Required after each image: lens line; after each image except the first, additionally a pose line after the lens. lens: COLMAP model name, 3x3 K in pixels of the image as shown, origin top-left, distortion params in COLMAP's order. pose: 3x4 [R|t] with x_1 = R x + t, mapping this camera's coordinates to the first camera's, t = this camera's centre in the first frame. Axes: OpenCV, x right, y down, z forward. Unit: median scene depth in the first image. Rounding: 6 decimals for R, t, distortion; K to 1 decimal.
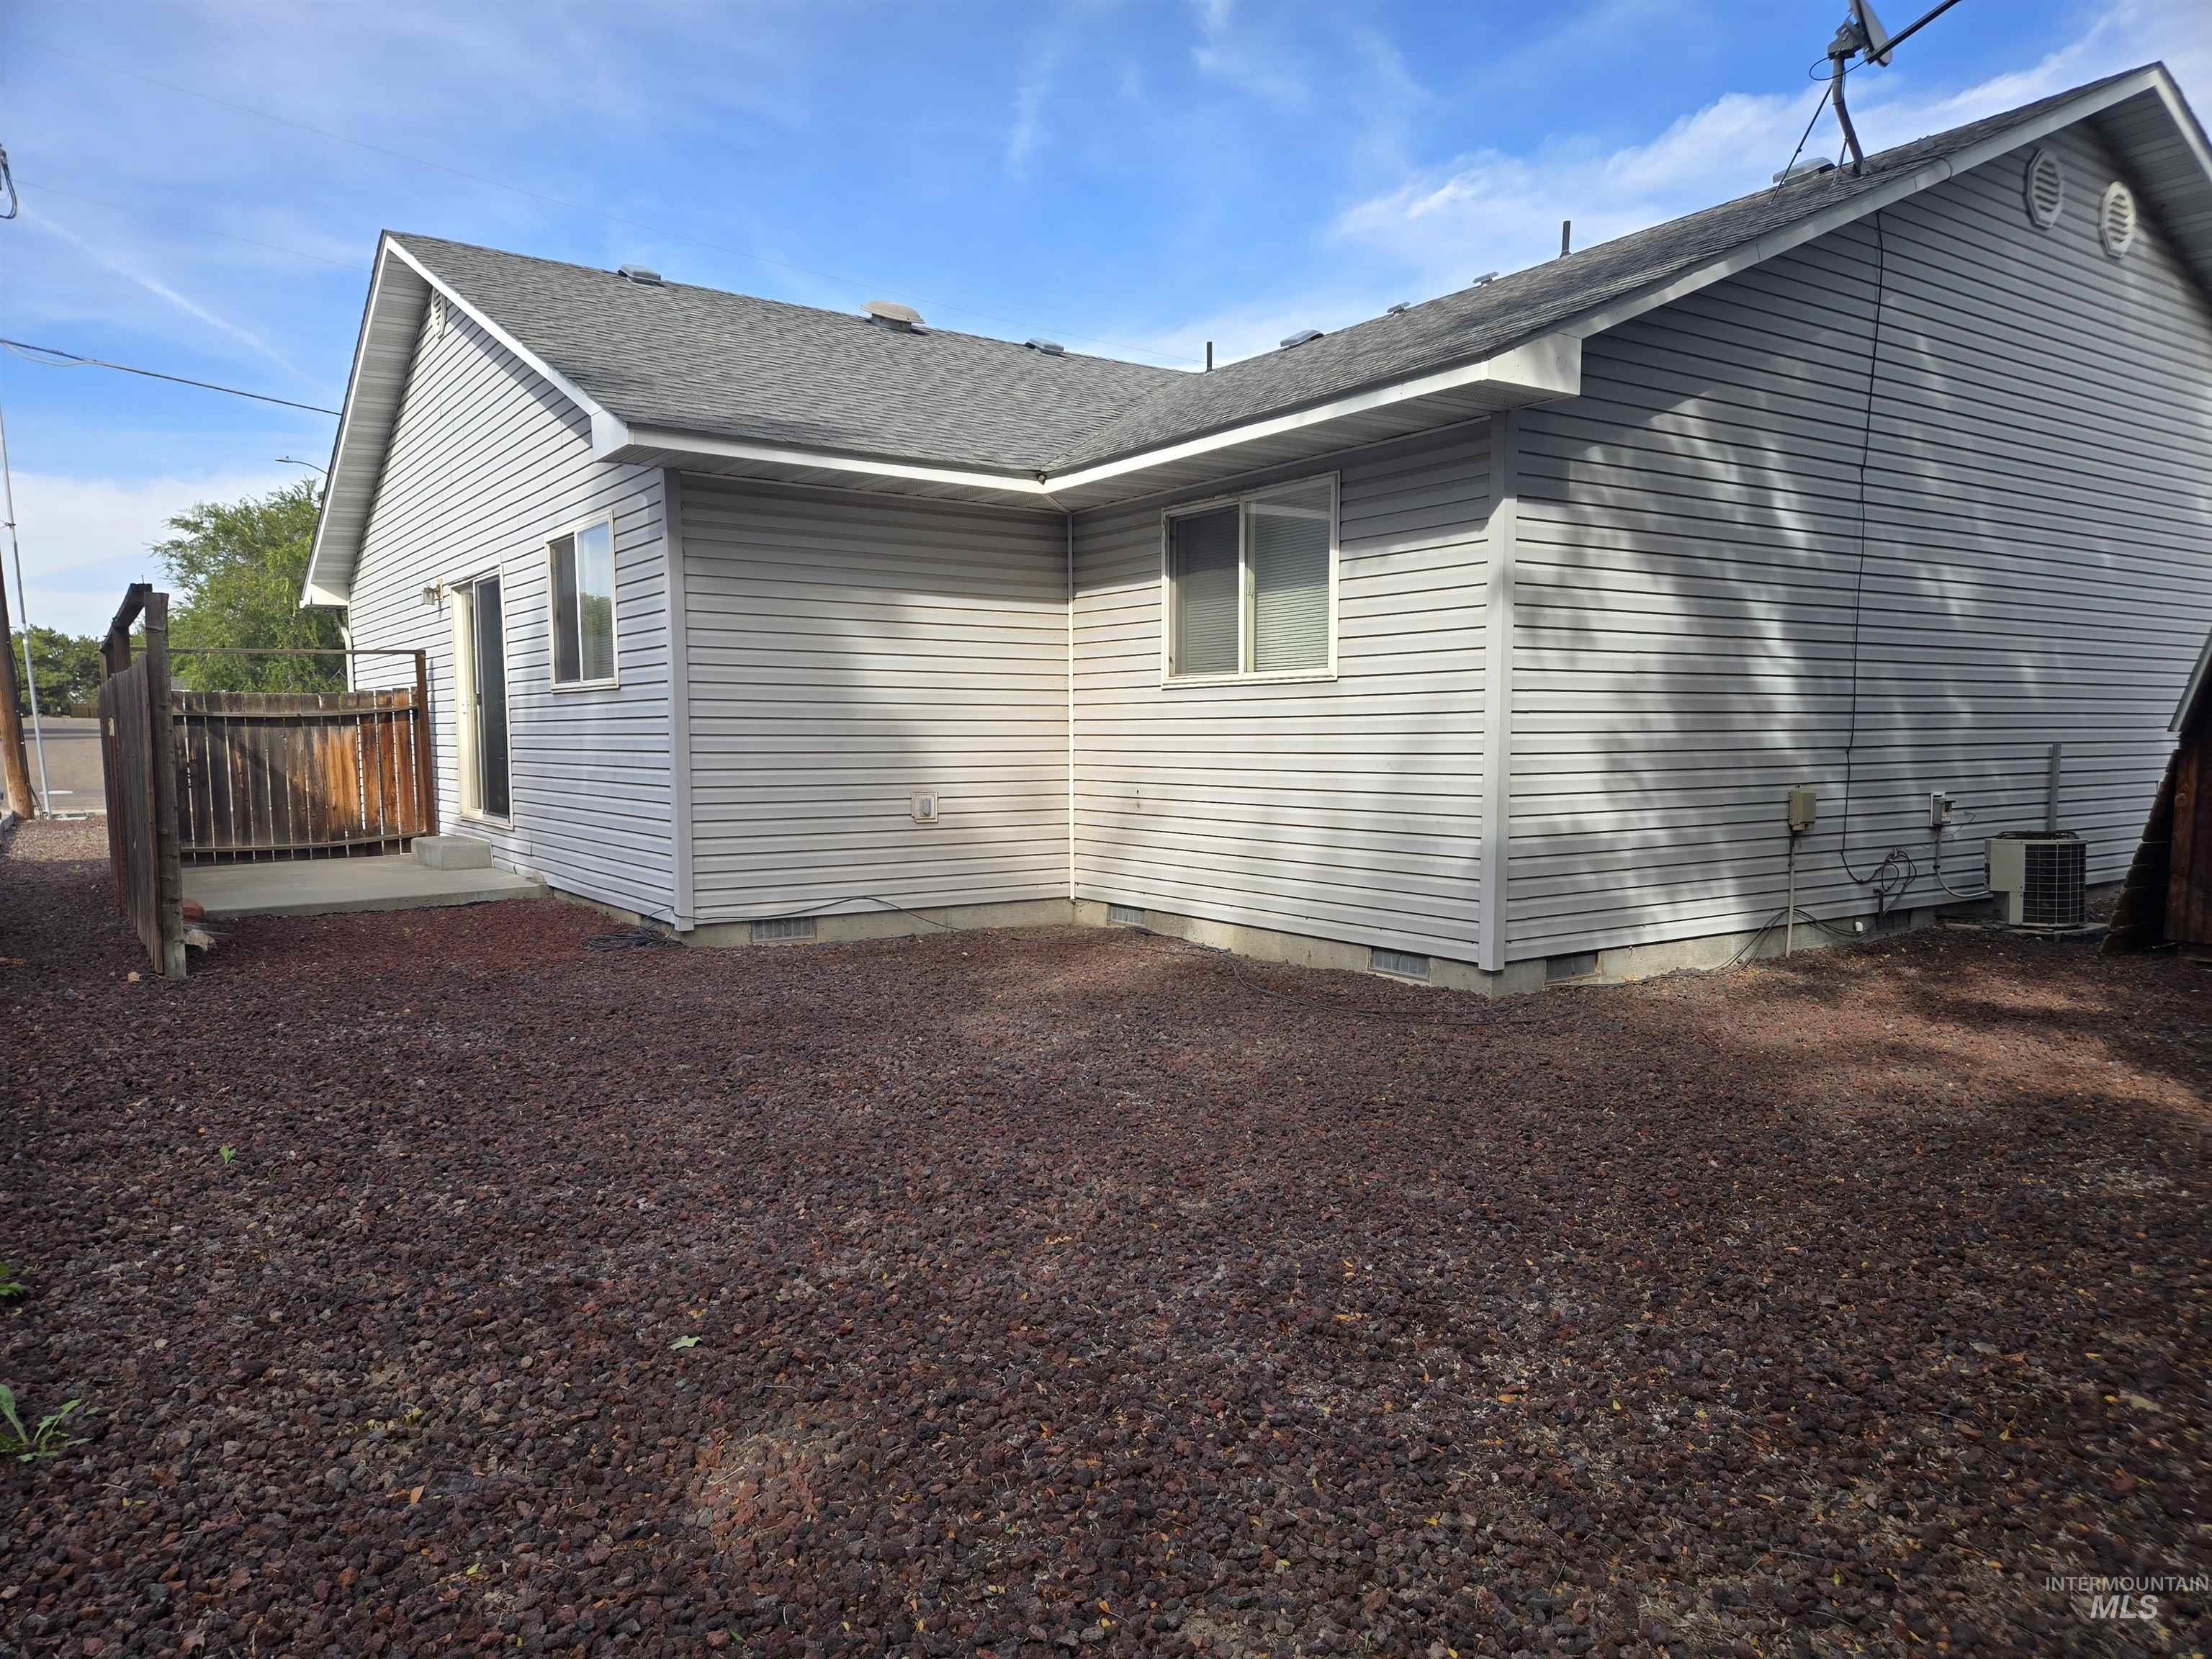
lens RADIAL K [[1474.8, 0, 1105.6], [0, 1474.8, 876.5], [0, 0, 1]] dist [0.073825, -0.053382]
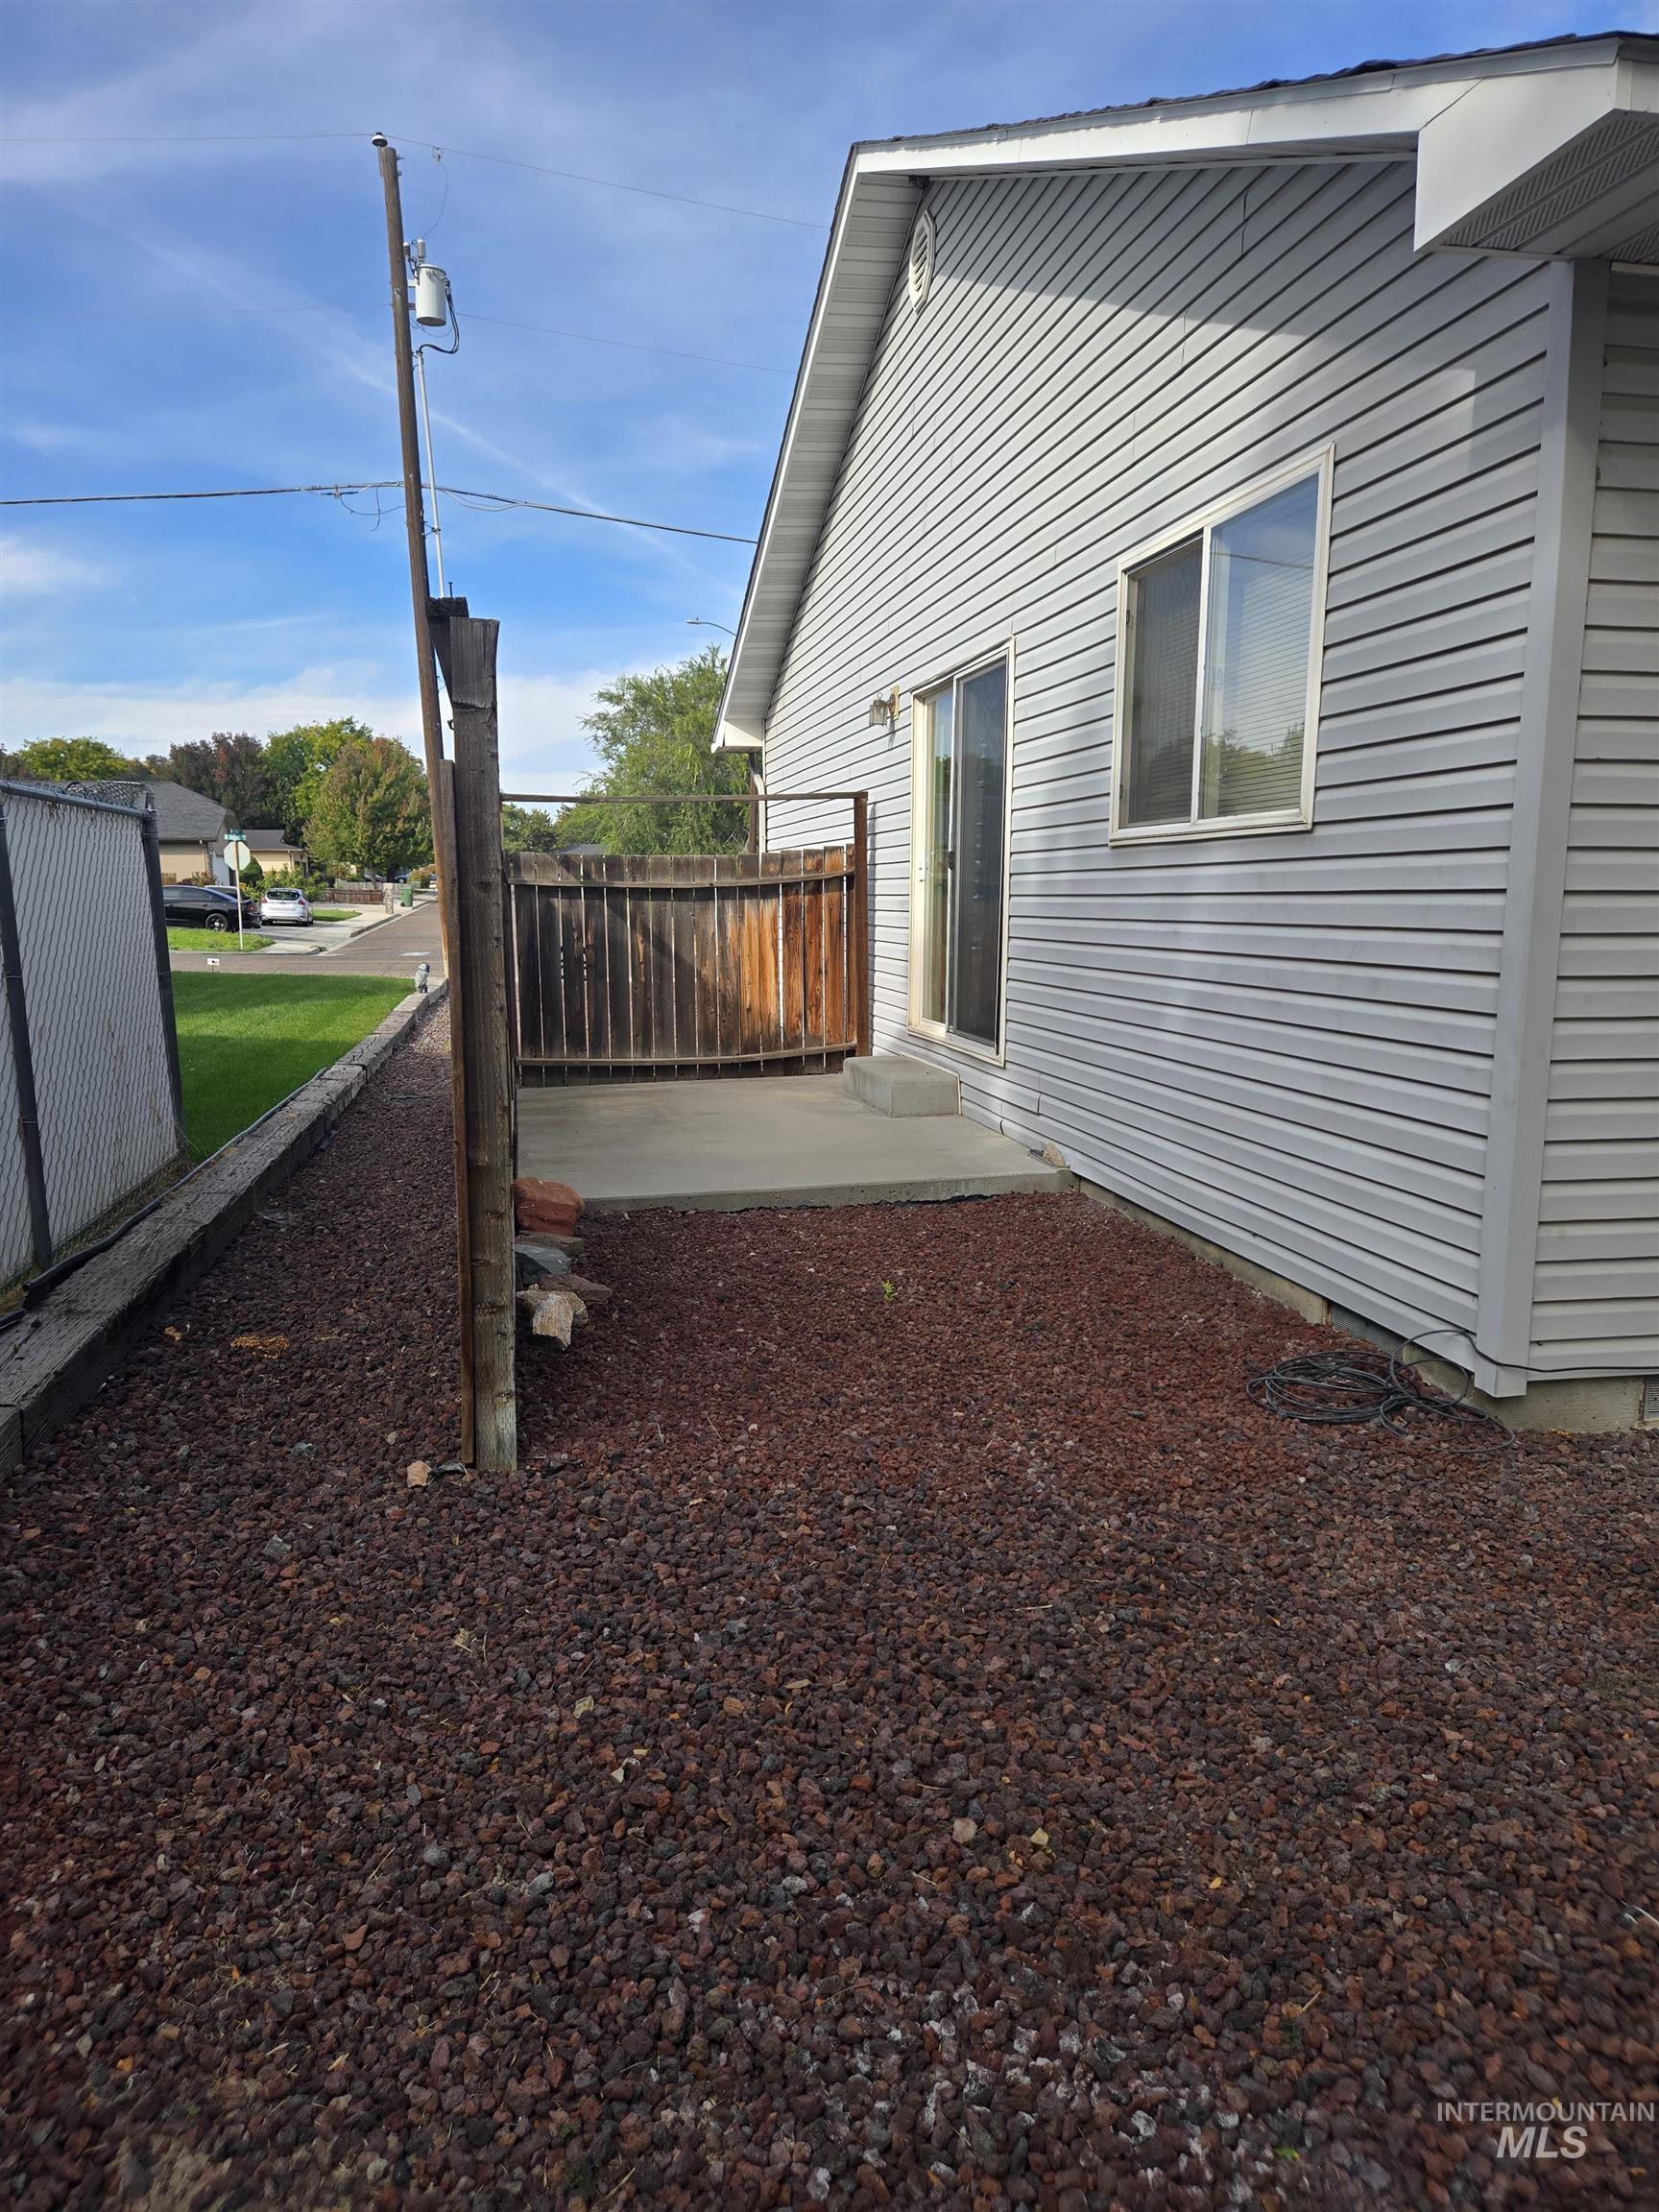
lens RADIAL K [[1470.7, 0, 829.5], [0, 1470.7, 1106.0], [0, 0, 1]] dist [0.071998, -0.060057]
pose [[0.920989, 0.055522, -0.385612, -0.193807], [-0.036707, 0.997756, 0.055990, -0.040807], [0.387855, -0.037412, 0.920961, 0.341800]]
